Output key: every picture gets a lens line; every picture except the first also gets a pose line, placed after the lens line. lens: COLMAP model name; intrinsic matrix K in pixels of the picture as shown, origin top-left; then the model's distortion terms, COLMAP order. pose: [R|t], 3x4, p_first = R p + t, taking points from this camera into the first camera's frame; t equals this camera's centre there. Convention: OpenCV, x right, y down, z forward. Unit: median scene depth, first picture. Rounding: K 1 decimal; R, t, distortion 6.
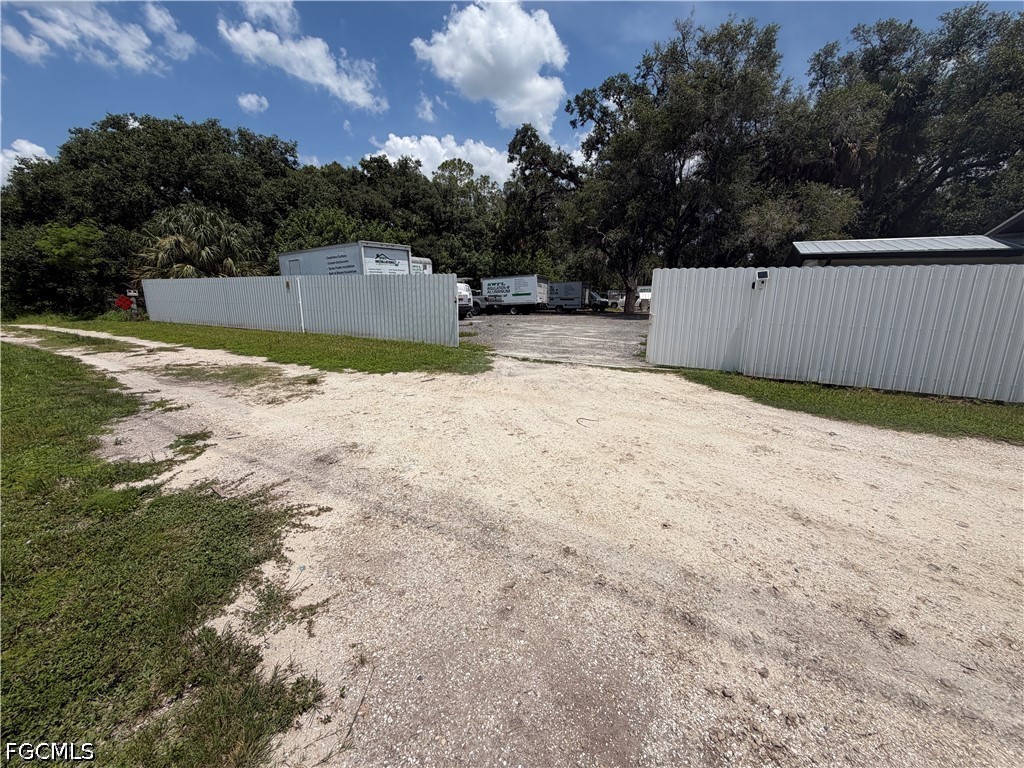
lens RADIAL K [[407.3, 0, 497.6], [0, 407.3, 391.0], [0, 0, 1]] dist [0.002439, -0.000981]
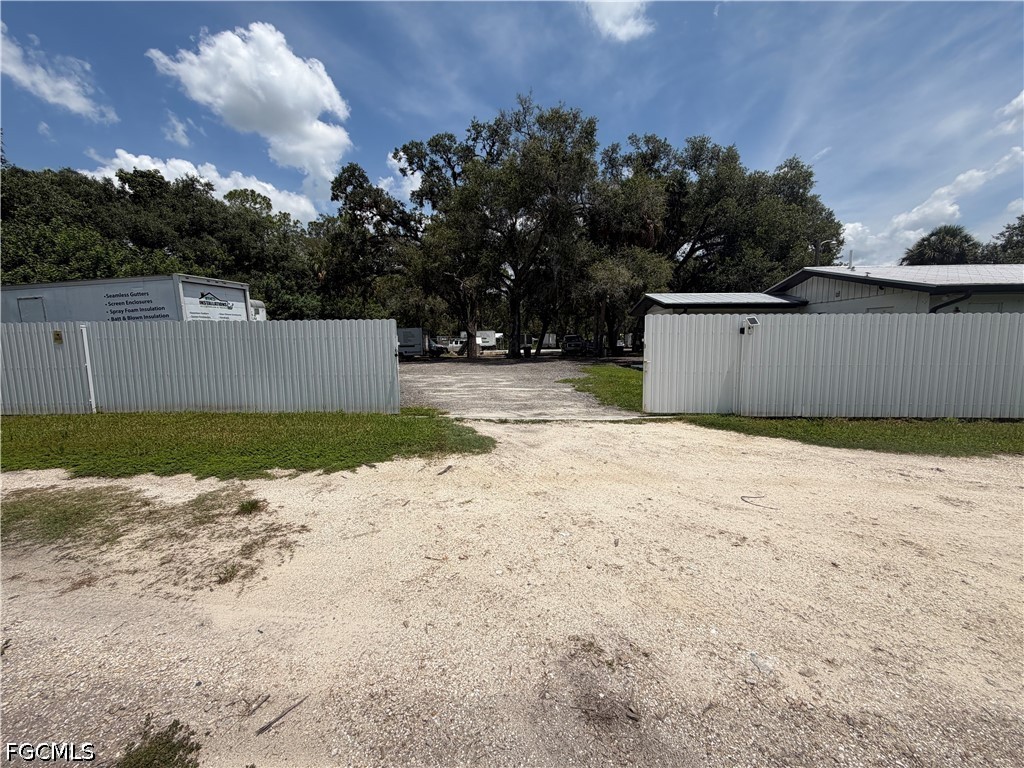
lens RADIAL K [[407.3, 0, 503.8], [0, 407.3, 395.8], [0, 0, 1]] dist [0.002439, -0.000981]
pose [[0.886403, -0.083271, 0.455363, -0.128294], [0.126381, 0.989850, -0.065001, -0.031433], [-0.445329, 0.115166, 0.887930, 0.107930]]
